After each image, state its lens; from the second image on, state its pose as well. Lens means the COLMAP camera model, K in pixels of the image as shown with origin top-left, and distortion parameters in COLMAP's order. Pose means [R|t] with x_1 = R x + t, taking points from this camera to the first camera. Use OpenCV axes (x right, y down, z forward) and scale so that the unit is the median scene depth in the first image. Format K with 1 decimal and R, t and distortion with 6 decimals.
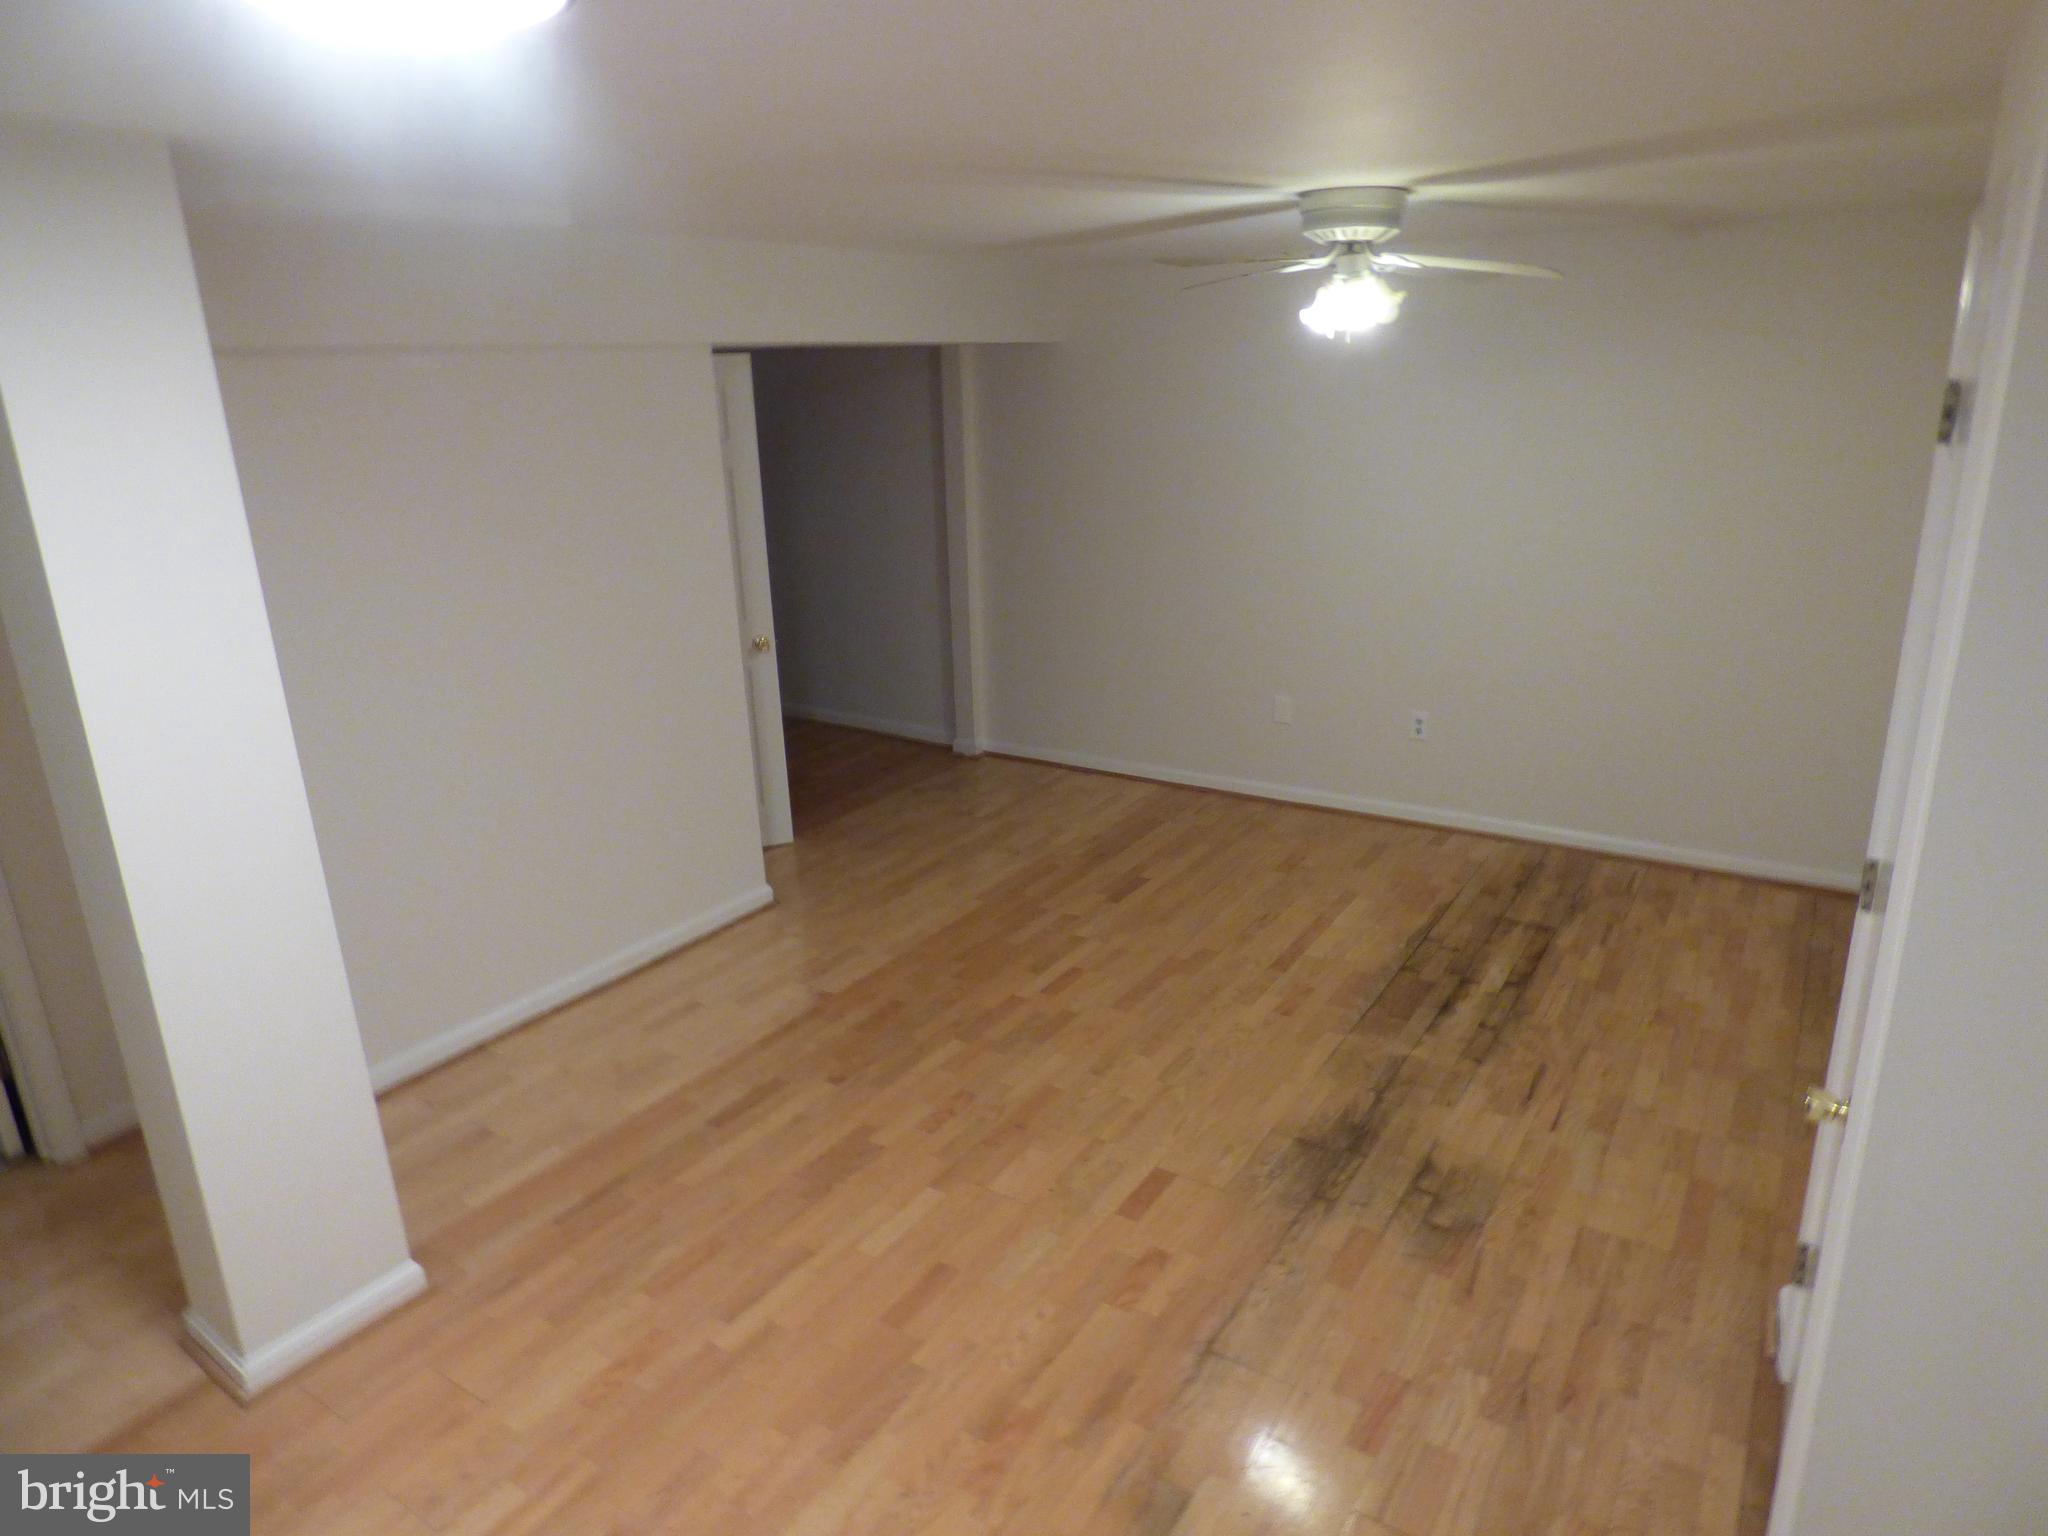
lens RADIAL K [[1239.8, 0, 994.3], [0, 1239.8, 760.0], [0, 0, 1]] dist [0.000617, -0.000967]
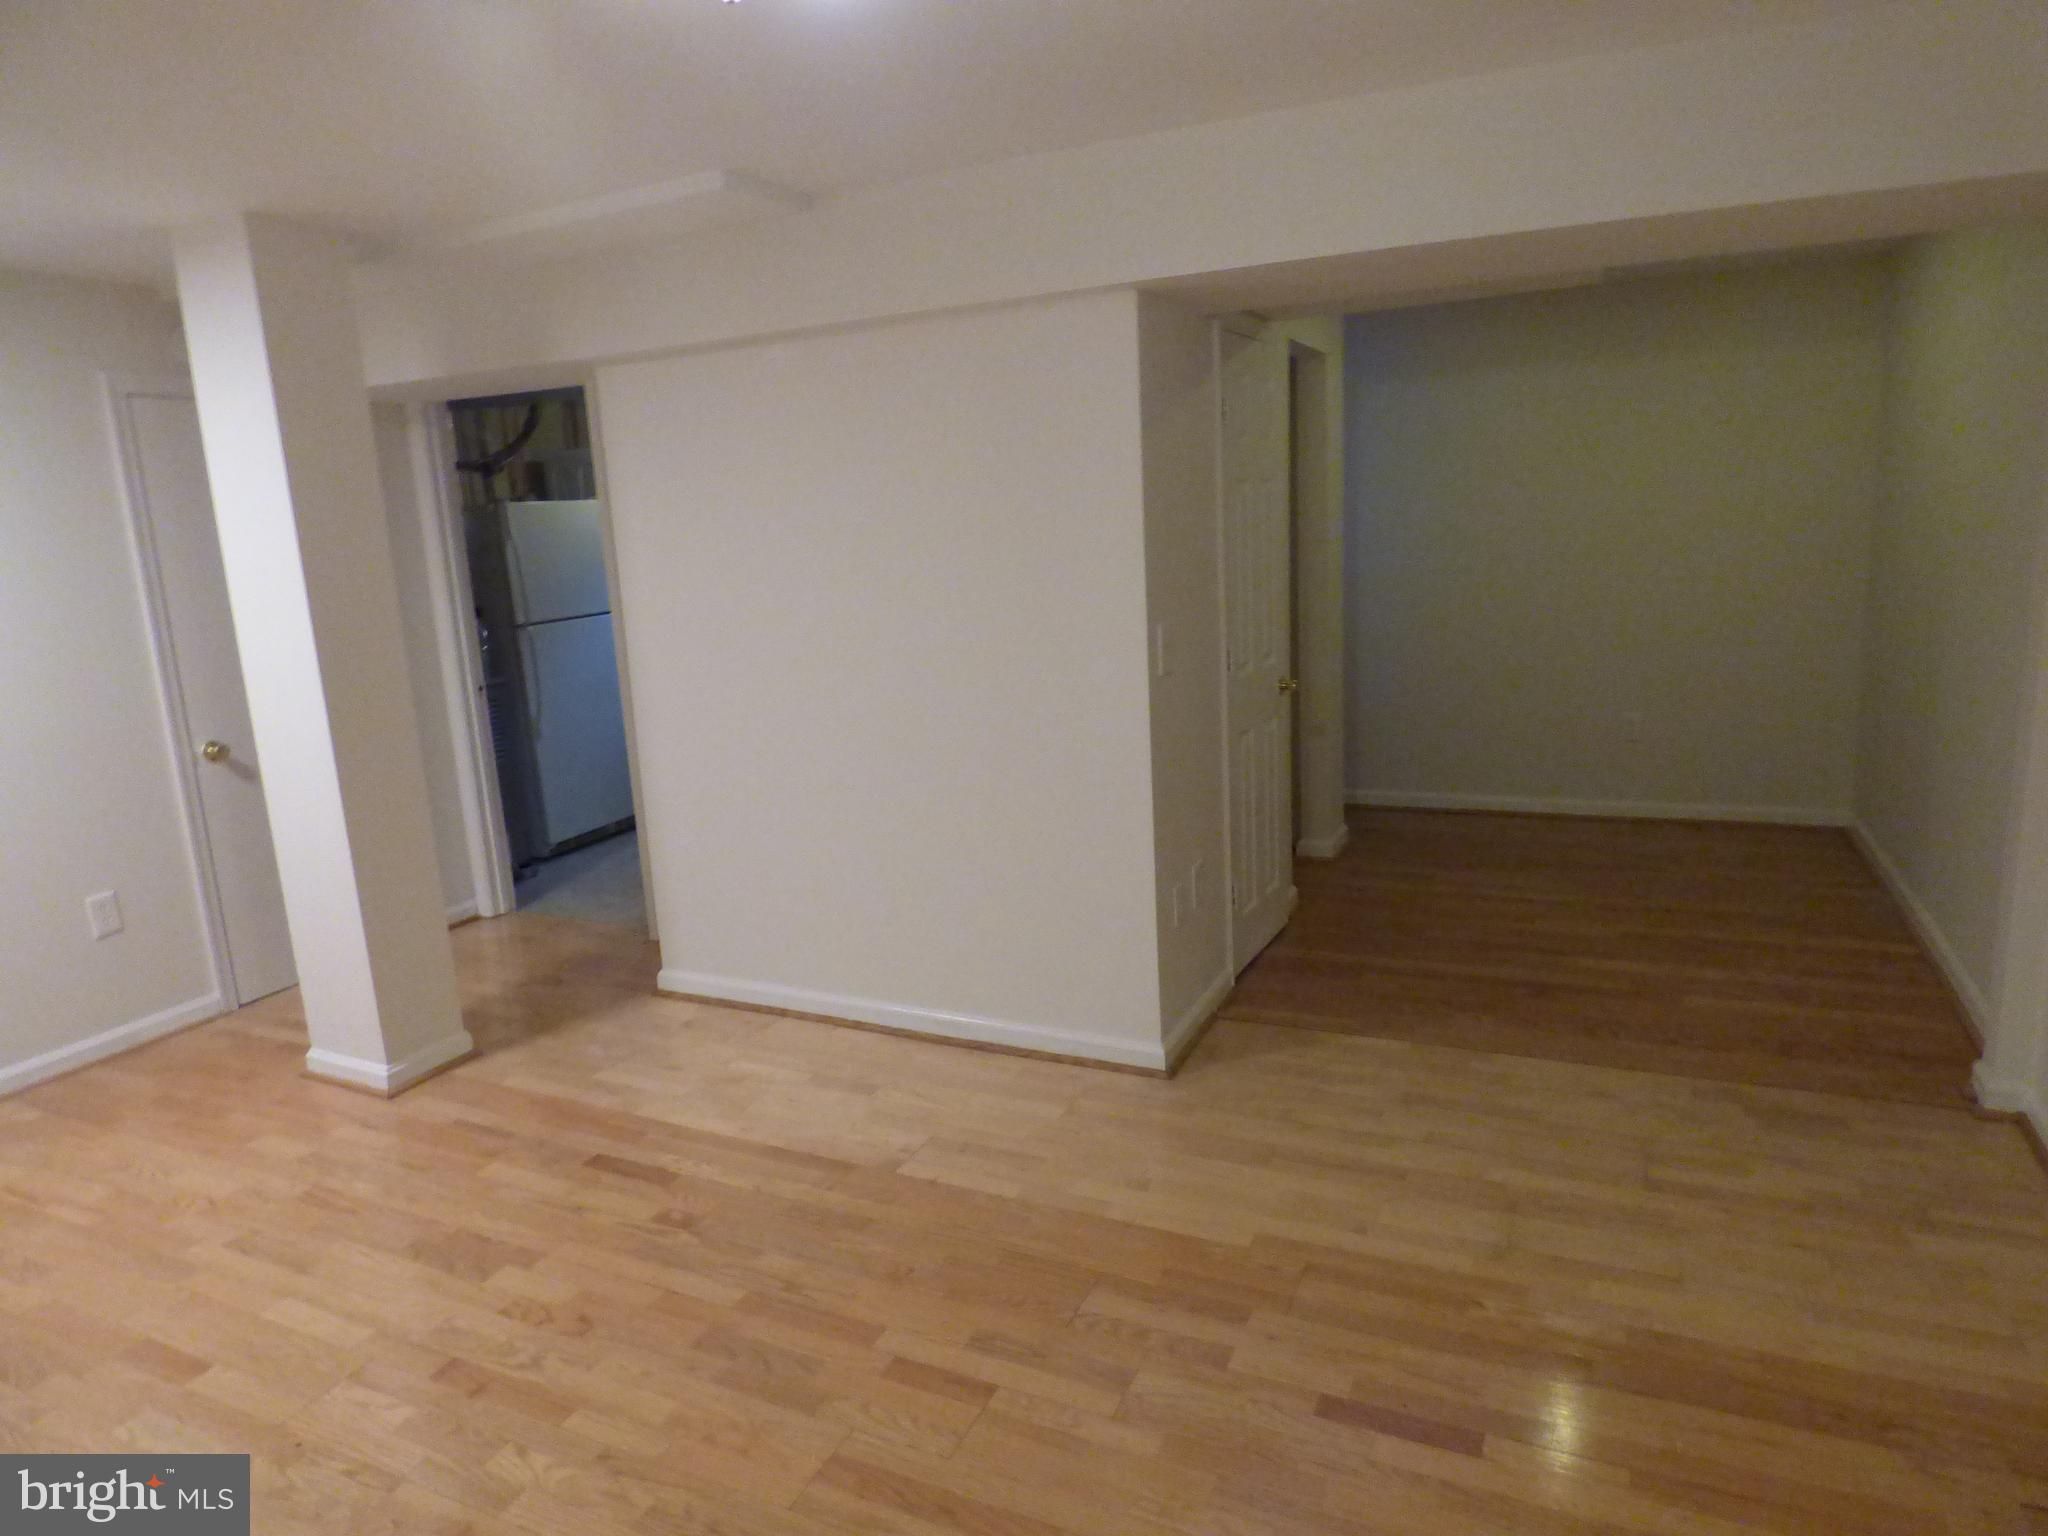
lens RADIAL K [[1239.8, 0, 994.3], [0, 1239.8, 760.0], [0, 0, 1]] dist [0.000617, -0.000967]
pose [[0.156030, 0.213232, -0.964462, 0.521527], [-0.251365, 0.952846, 0.169998, -0.172681], [0.955233, 0.215907, 0.202272, 0.872835]]
